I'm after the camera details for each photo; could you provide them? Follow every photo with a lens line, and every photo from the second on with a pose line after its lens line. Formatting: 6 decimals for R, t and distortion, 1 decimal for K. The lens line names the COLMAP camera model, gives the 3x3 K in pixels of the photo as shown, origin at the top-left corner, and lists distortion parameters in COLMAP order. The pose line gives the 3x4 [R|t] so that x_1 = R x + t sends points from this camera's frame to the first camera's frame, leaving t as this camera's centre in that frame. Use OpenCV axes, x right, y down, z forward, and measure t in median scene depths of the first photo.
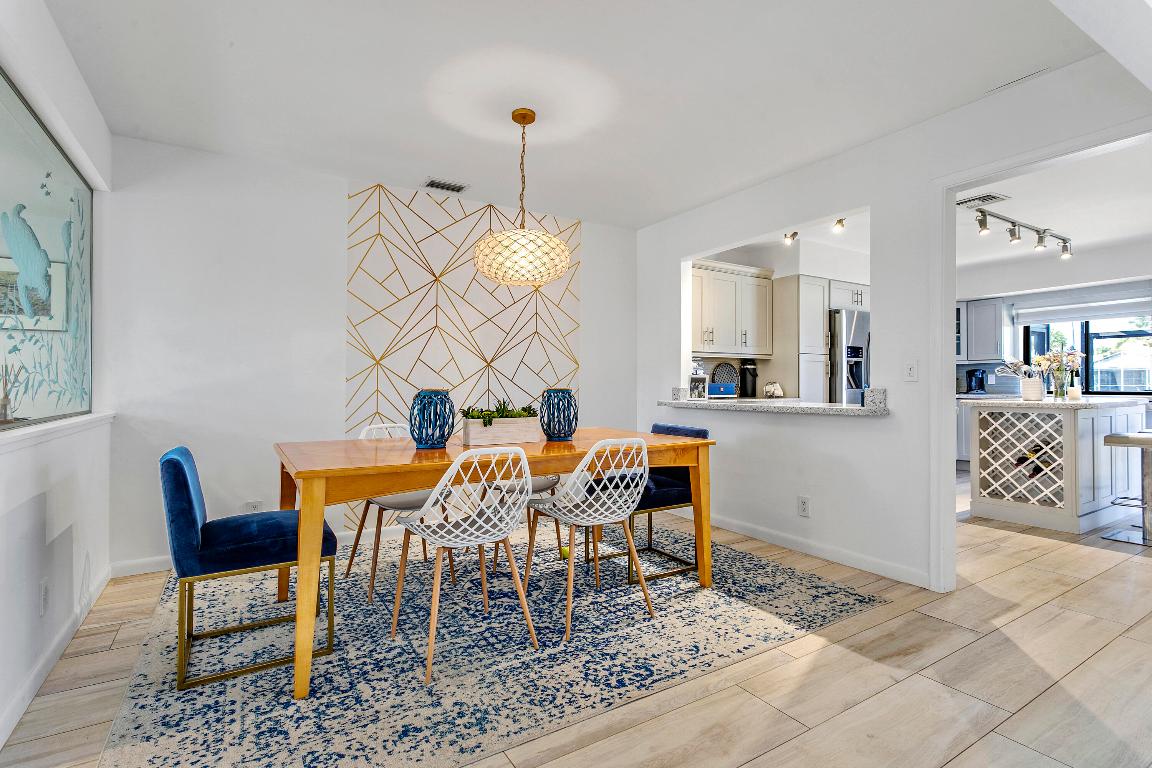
lens RADIAL K [[560.9, 0, 569.5], [0, 560.9, 378.2], [0, 0, 1]] dist [0.003552, 0.000484]
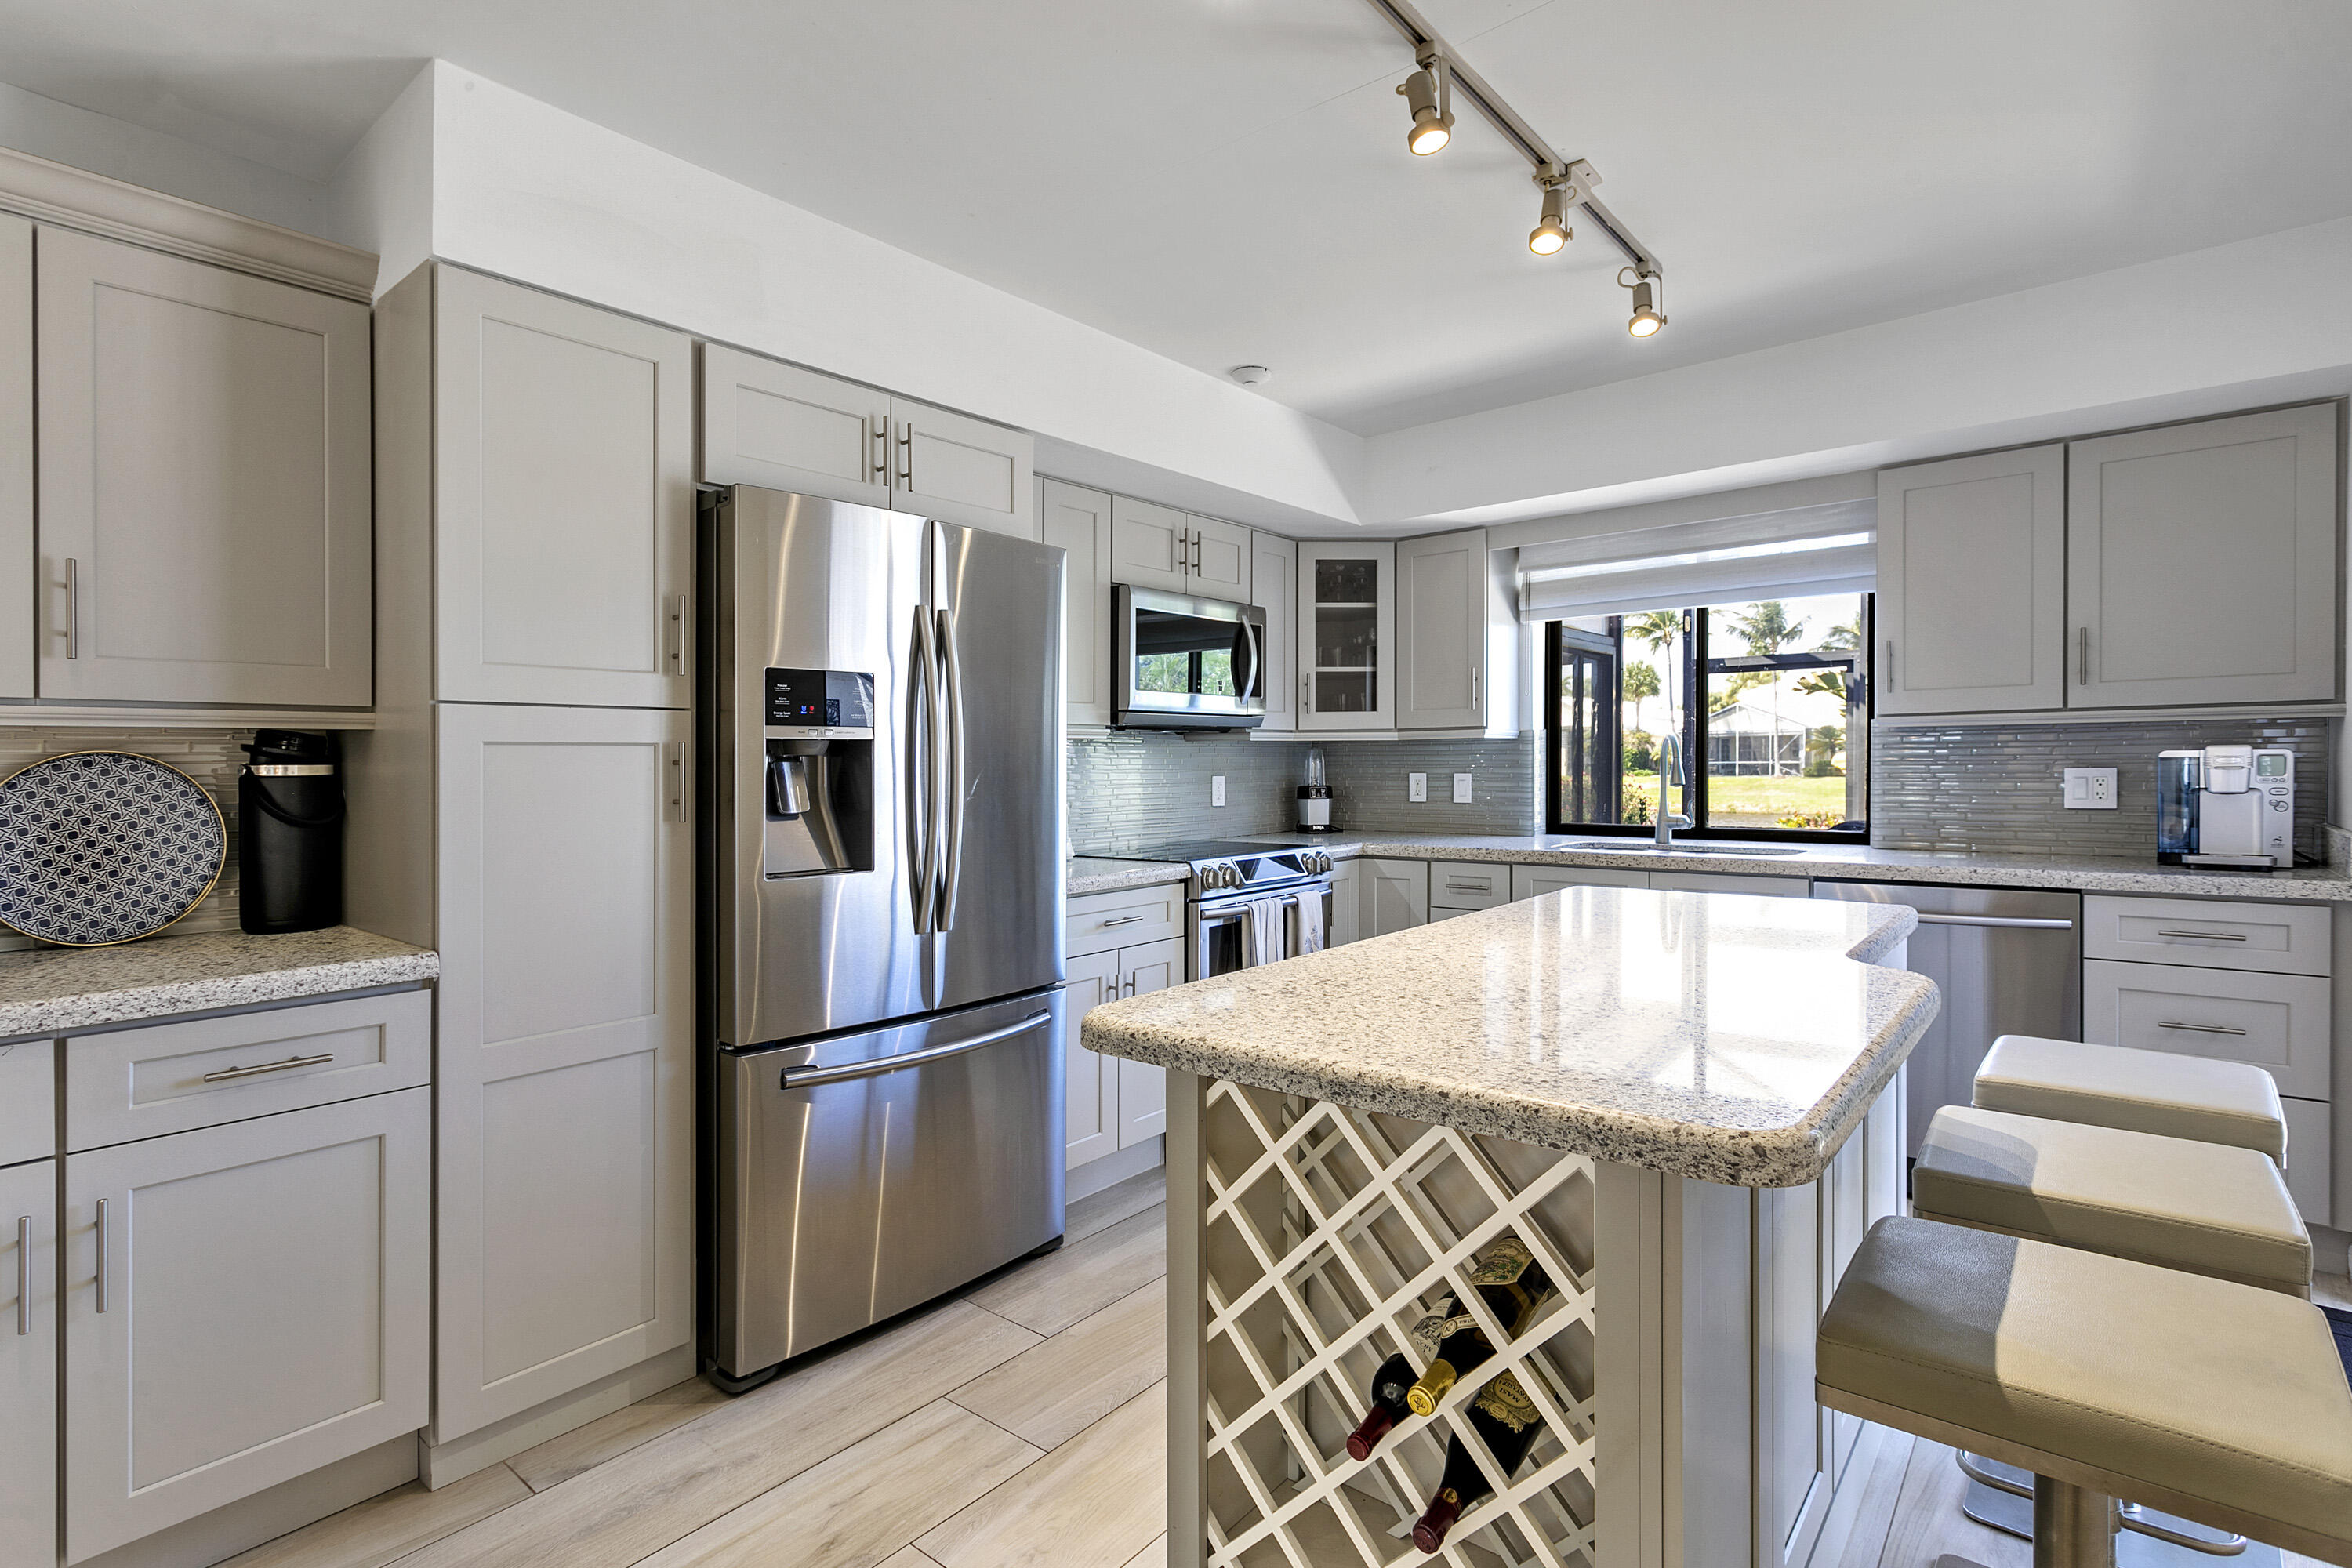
lens RADIAL K [[1145.1, 0, 1190.1], [0, 1145.1, 783.1], [0, 0, 1]] dist [0.003552, 0.000484]
pose [[0.945274, -0.014889, 0.325937, 0.833408], [0.005816, 0.999568, 0.028795, -0.044273], [-0.326225, -0.025323, 0.944953, 0.924898]]
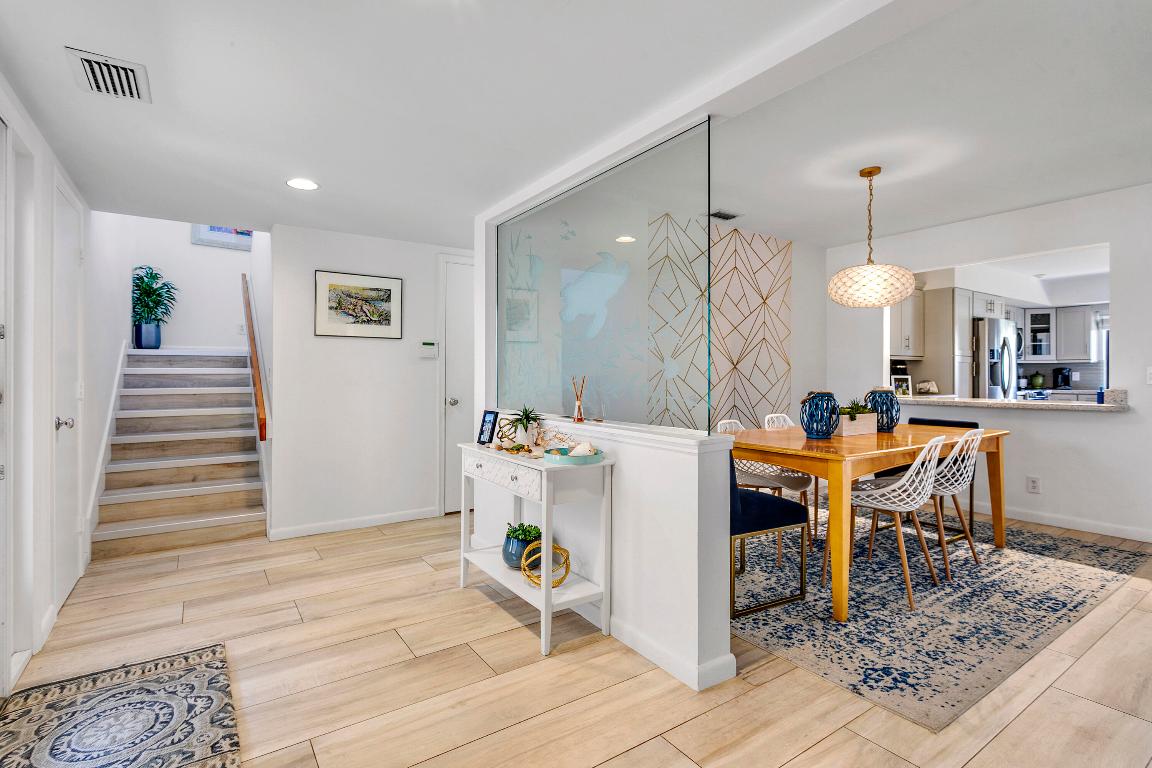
lens RADIAL K [[560.9, 0, 571.2], [0, 560.9, 374.4], [0, 0, 1]] dist [0.003552, 0.000484]
pose [[0.998734, 0.001016, 0.050293, -0.705176], [-0.001500, 0.999953, 0.009605, -0.024926], [-0.050280, -0.009669, 0.998688, -0.188811]]
